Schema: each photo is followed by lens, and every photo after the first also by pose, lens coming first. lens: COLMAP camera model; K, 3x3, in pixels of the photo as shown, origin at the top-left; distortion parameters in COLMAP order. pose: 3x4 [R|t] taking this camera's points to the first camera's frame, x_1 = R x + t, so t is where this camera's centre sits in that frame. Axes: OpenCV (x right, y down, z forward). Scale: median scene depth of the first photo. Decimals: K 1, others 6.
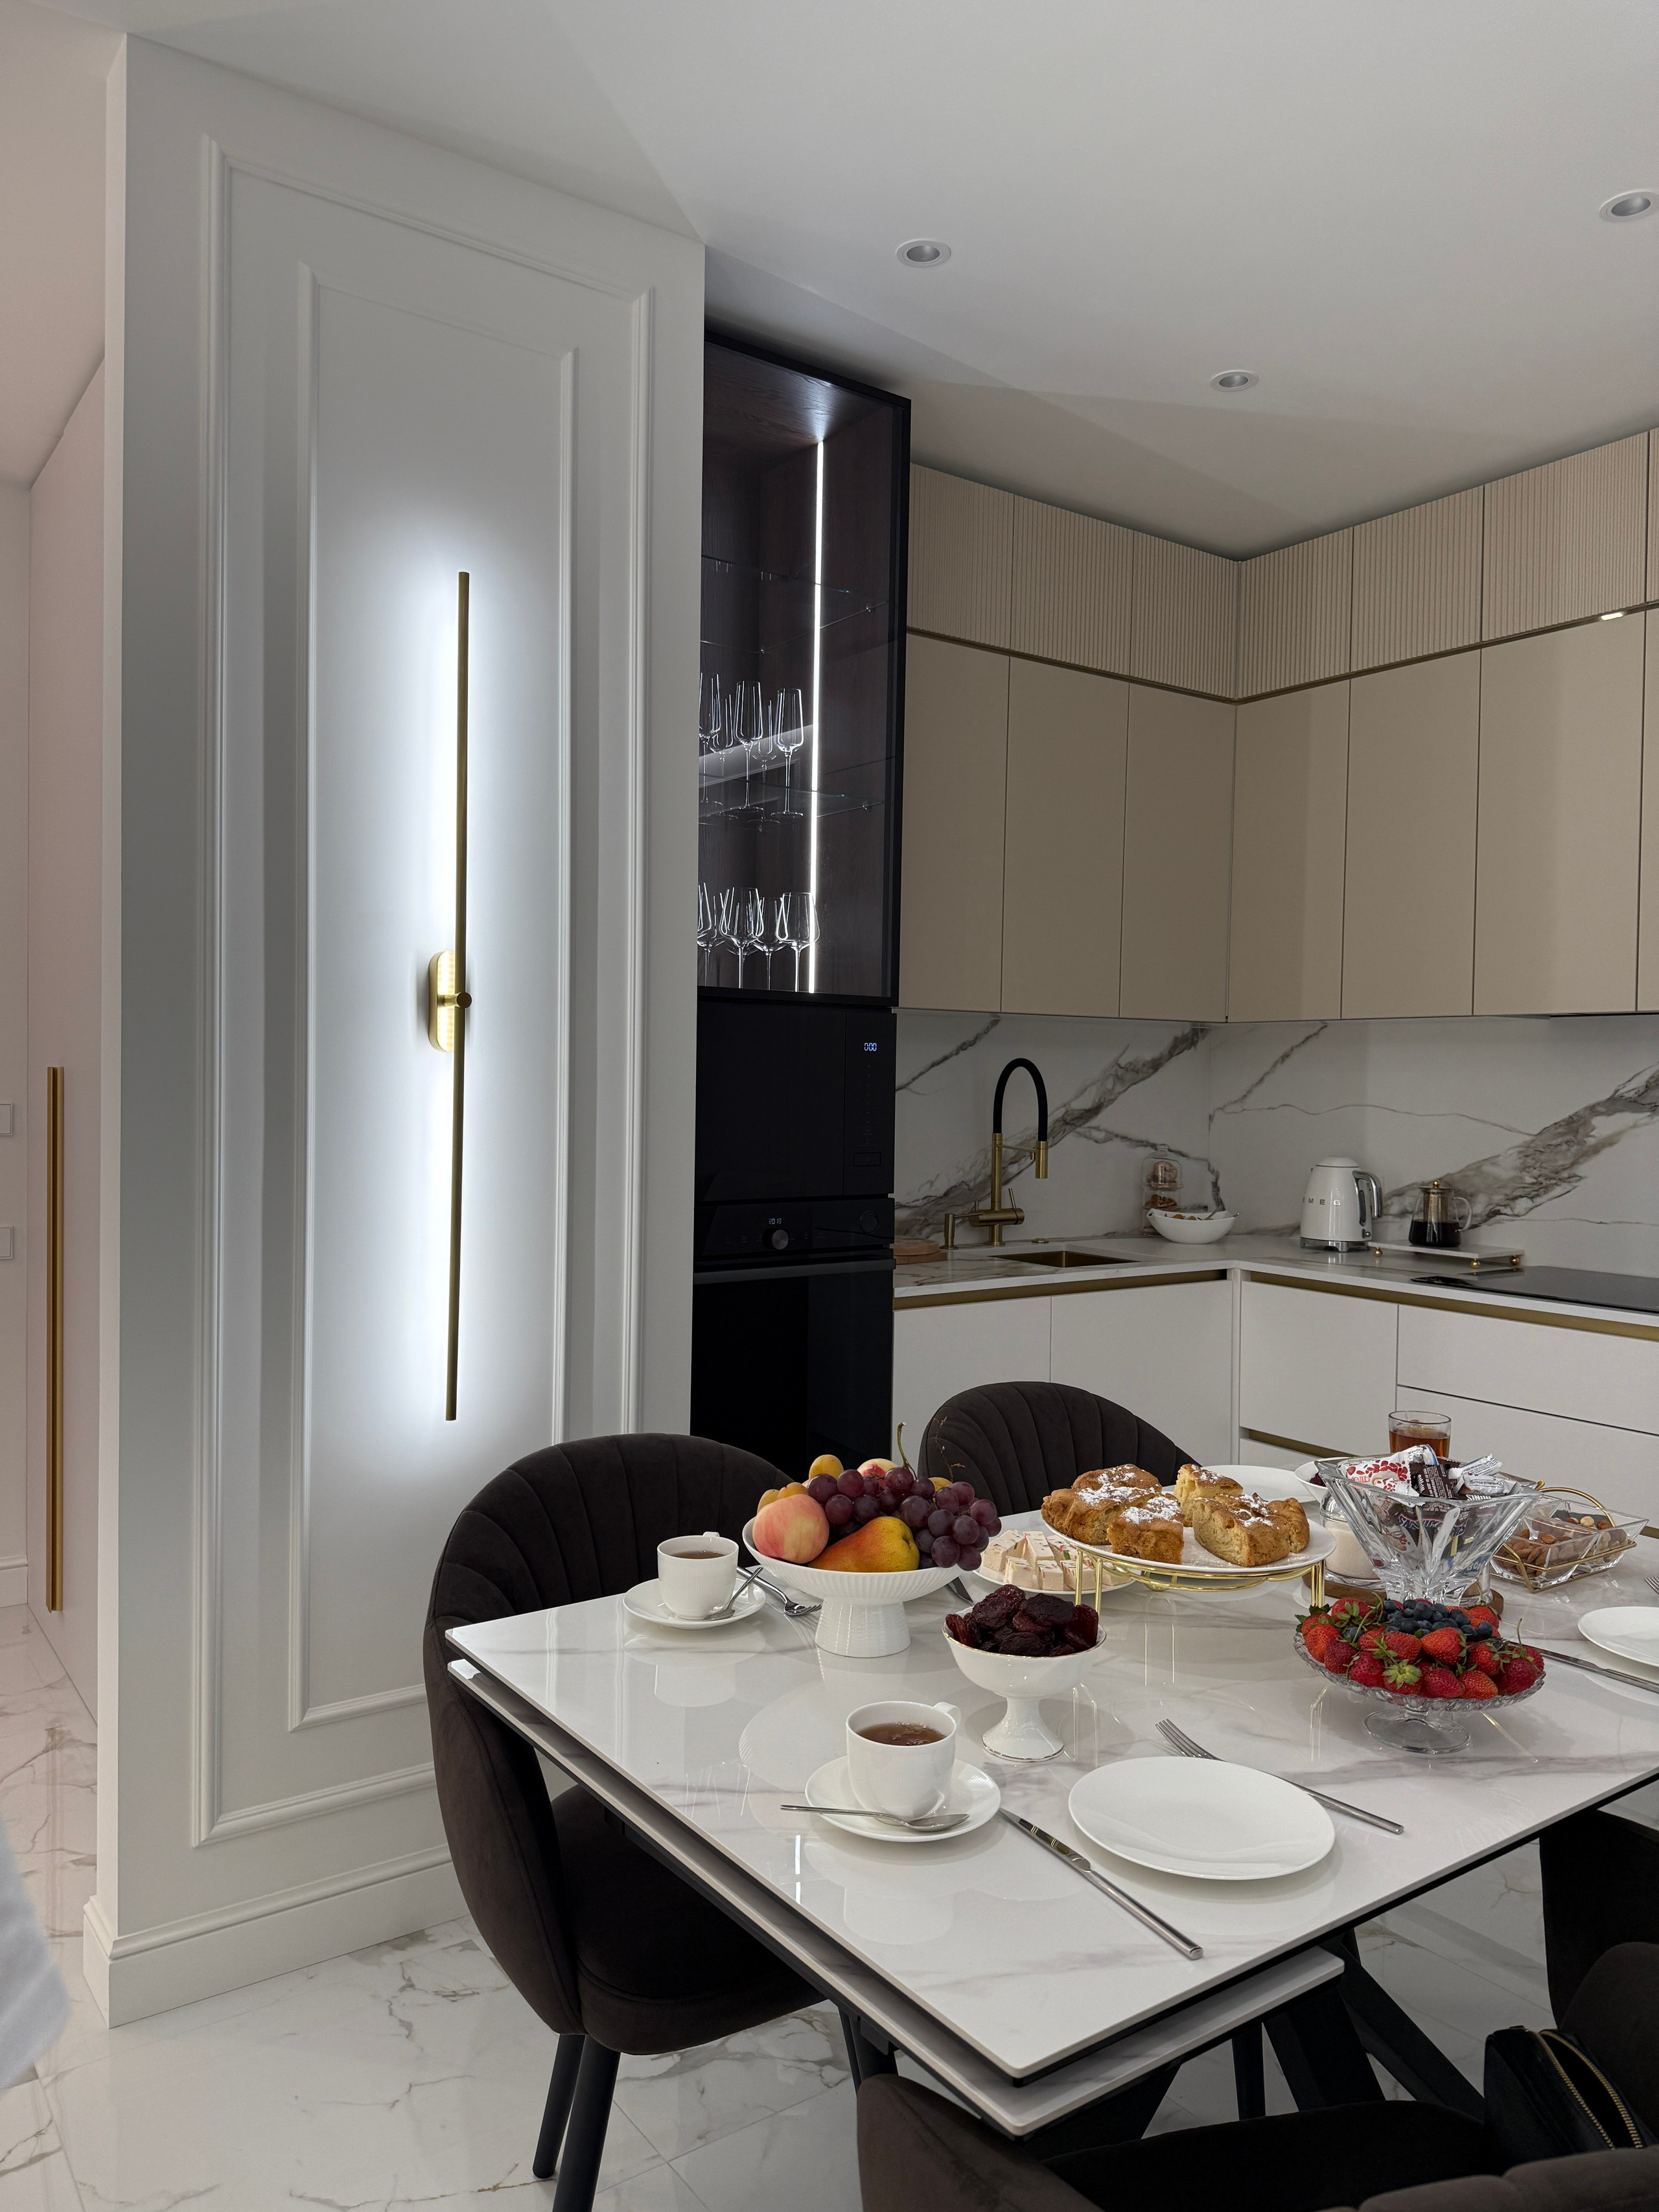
lens RADIAL K [[1577.4, 0, 831.0], [0, 1577.4, 1109.7], [0, 0, 1]] dist [0.174507, -0.255975]
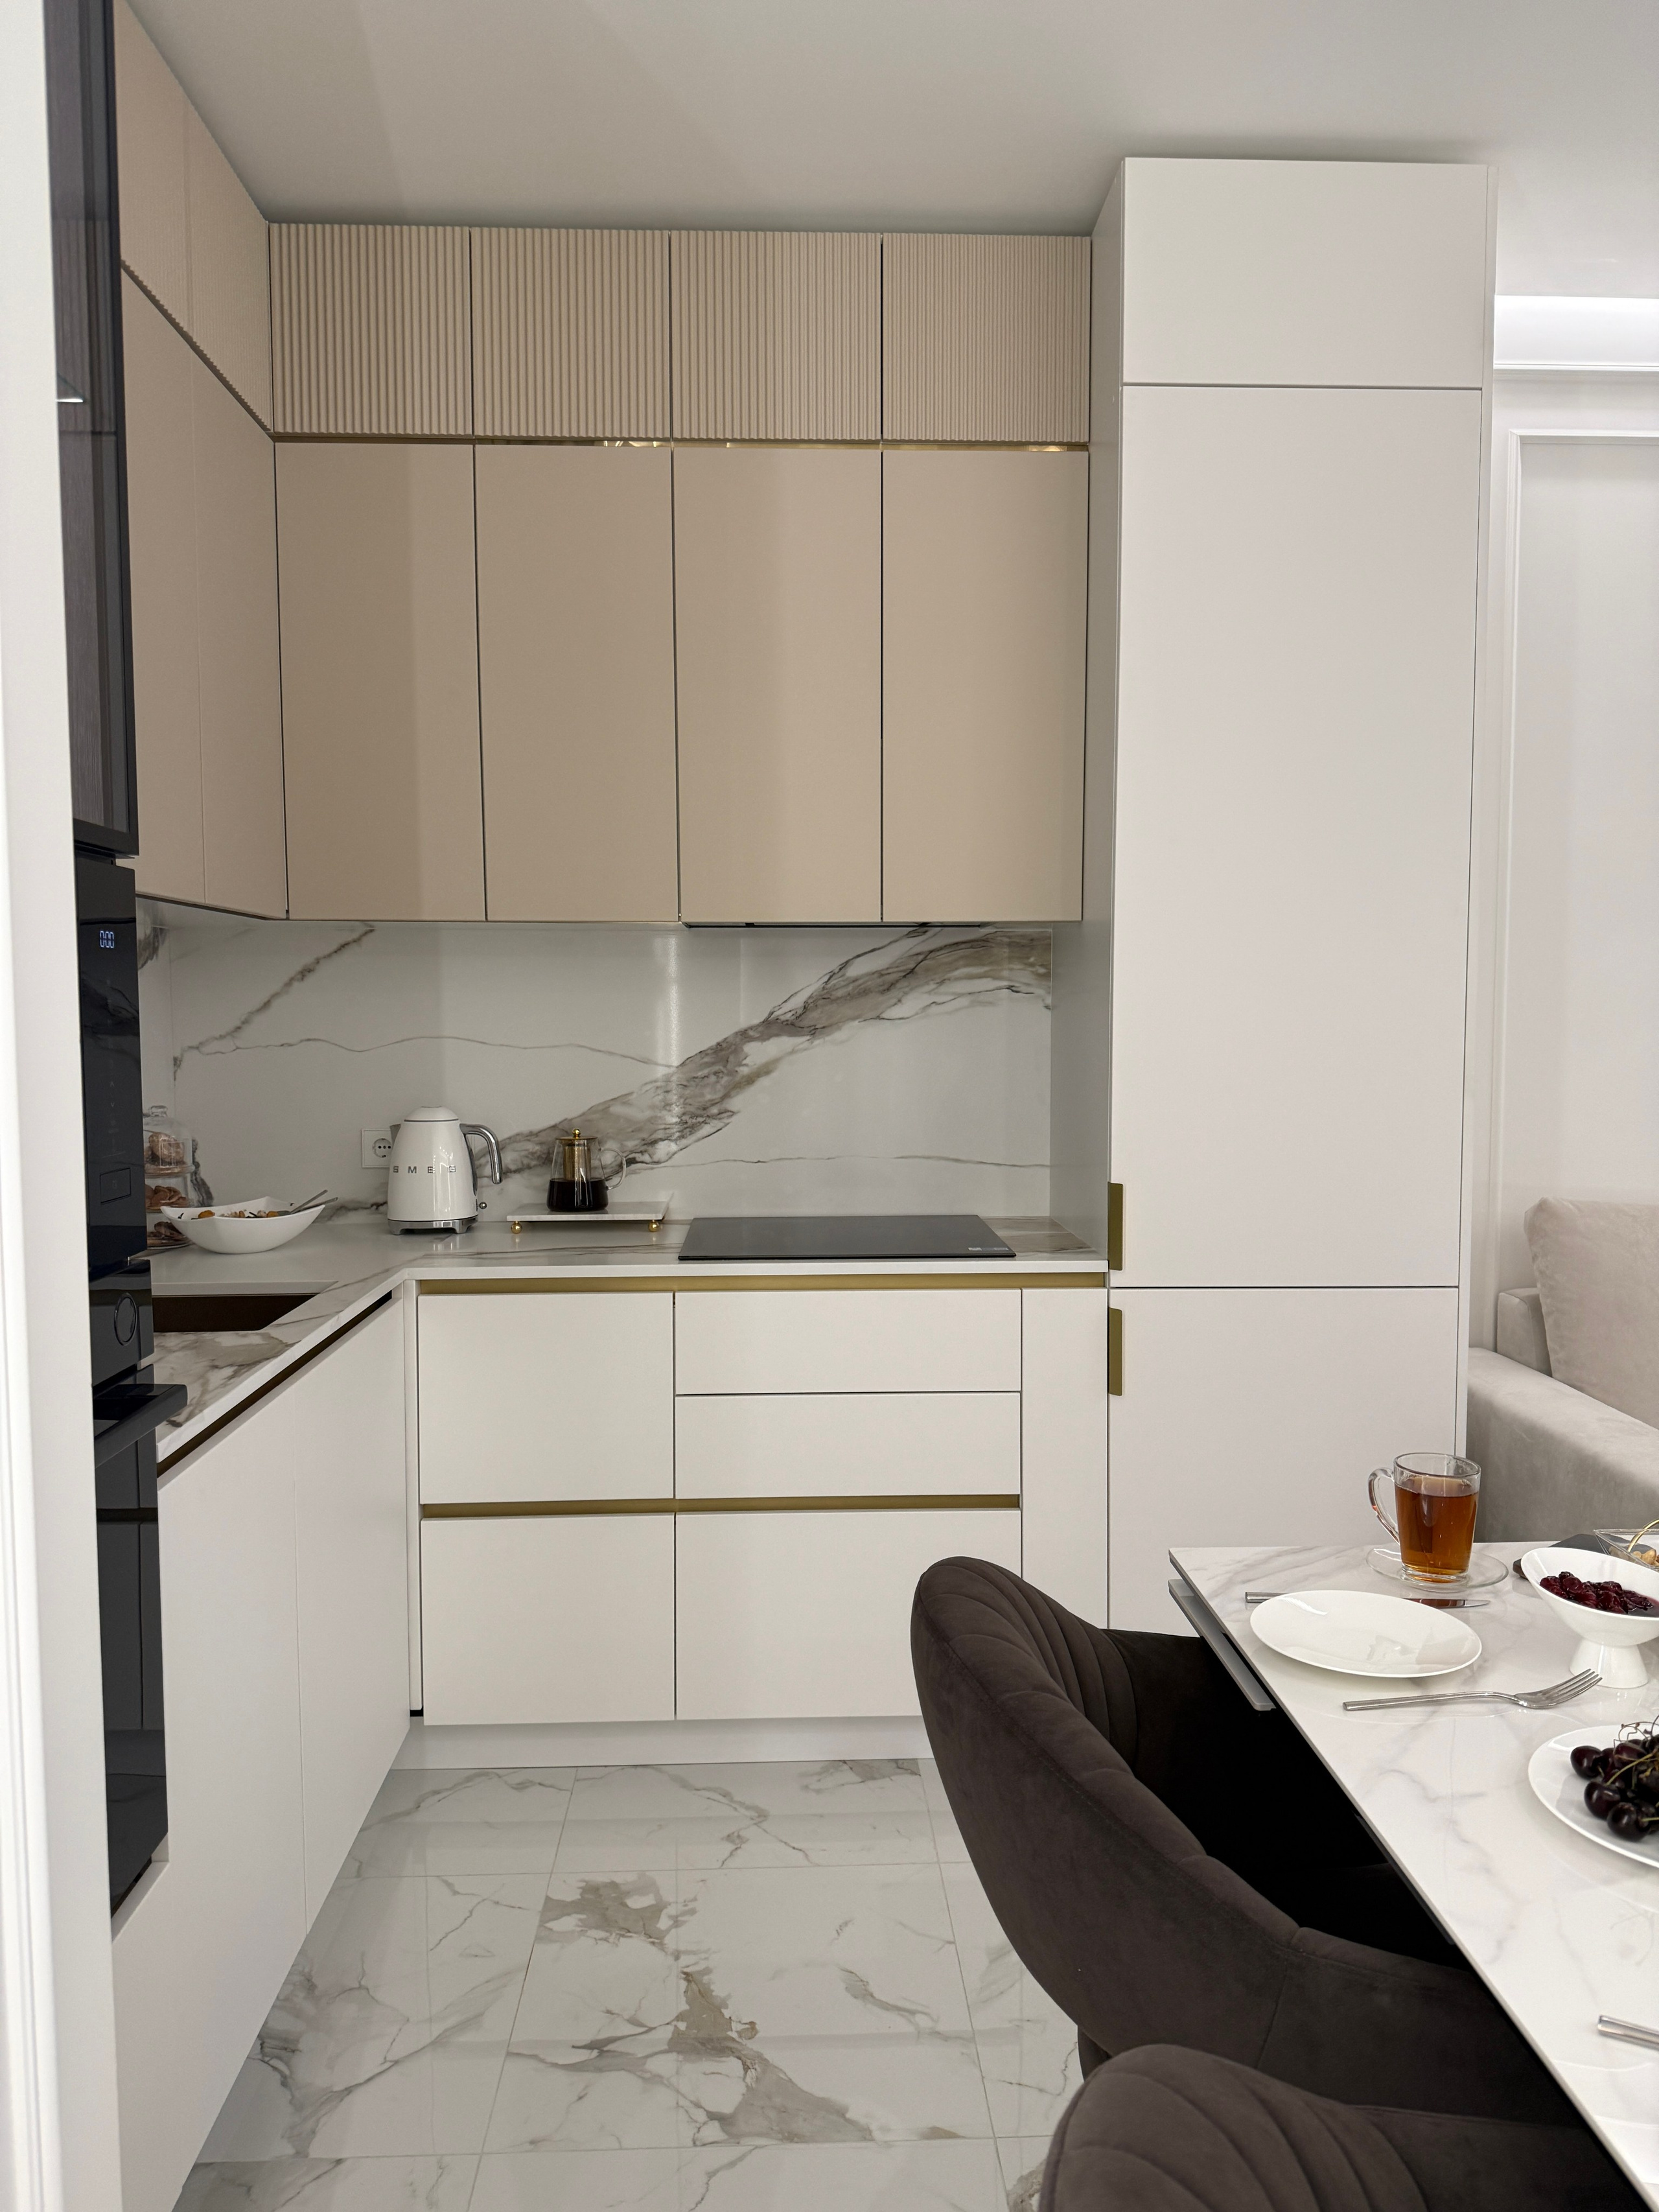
lens RADIAL K [[1565.7, 0, 861.9], [0, 1565.7, 1115.0], [0, 0, 1]] dist [0.153986, -0.238692]
pose [[0.548859, -0.071536, 0.832848, -0.197078], [0.028227, 0.997349, 0.067064, -0.011242], [-0.835438, -0.013300, 0.549423, 0.451693]]
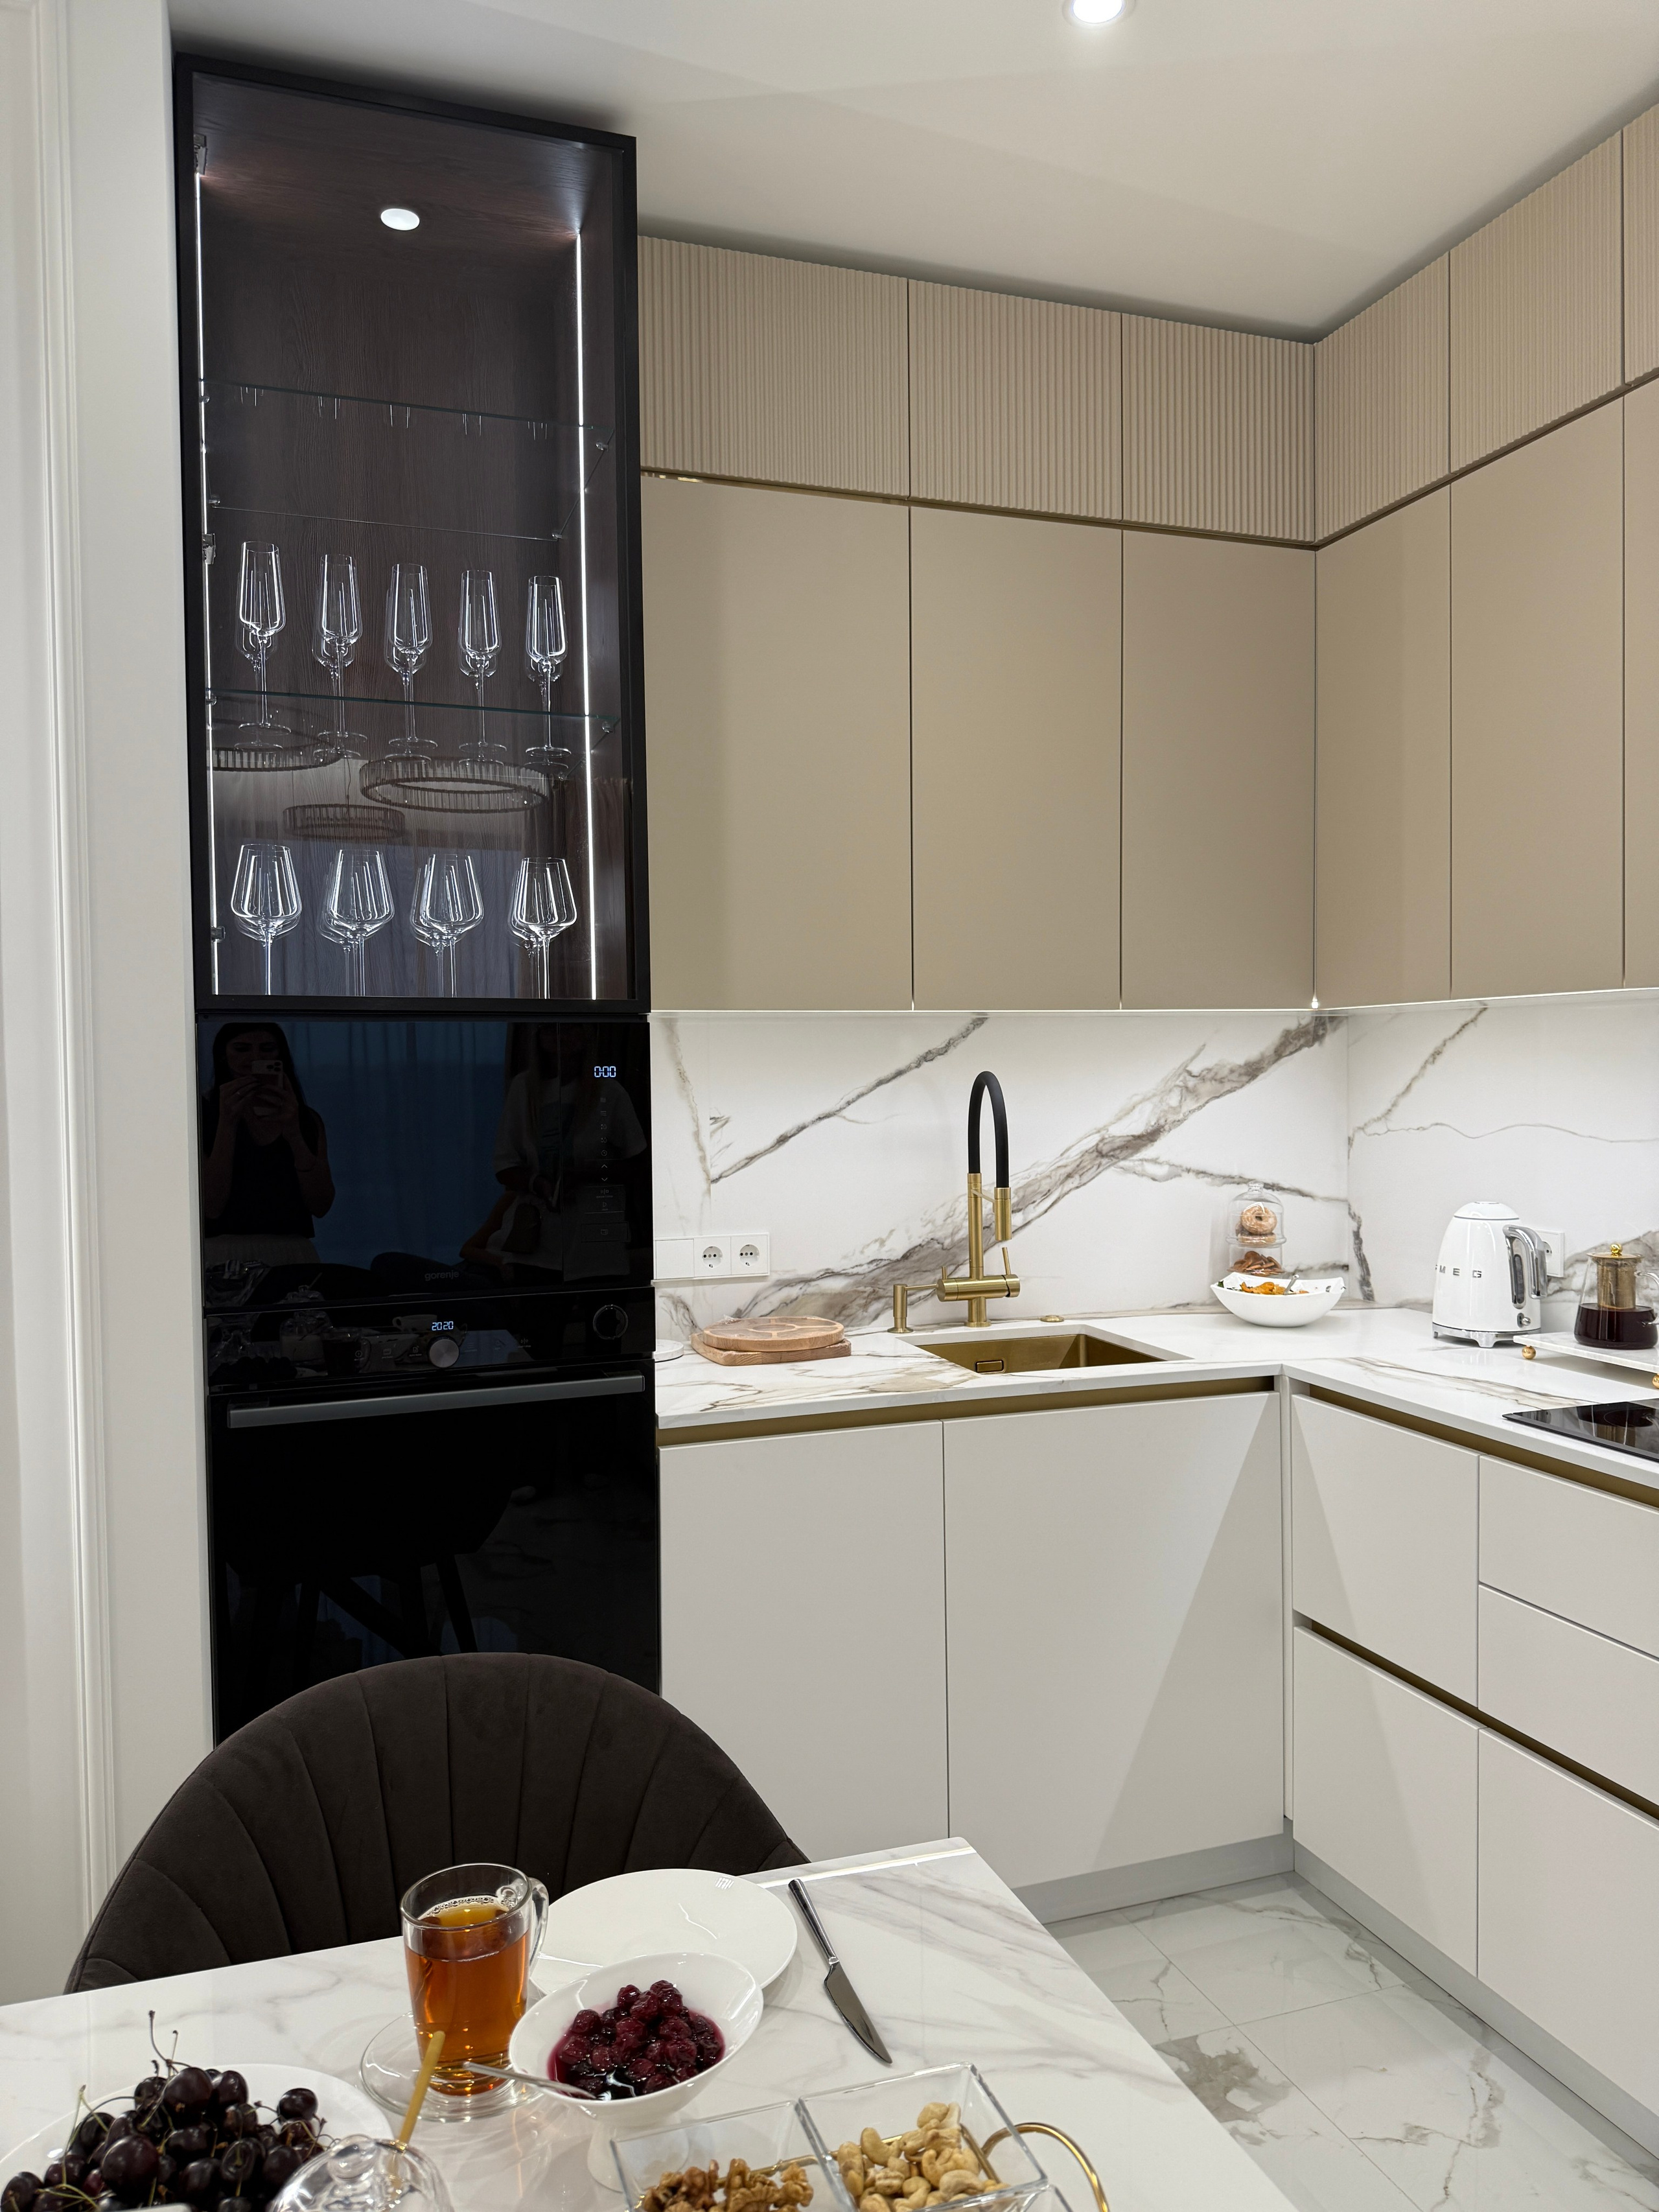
lens RADIAL K [[1577.4, 0, 831.0], [0, 1577.4, 1109.7], [0, 0, 1]] dist [0.174507, -0.255975]
pose [[0.957539, -0.019784, -0.287623, 0.261594], [0.021275, 0.999772, 0.002057, -0.018169], [0.287517, -0.008089, 0.957741, 0.286310]]
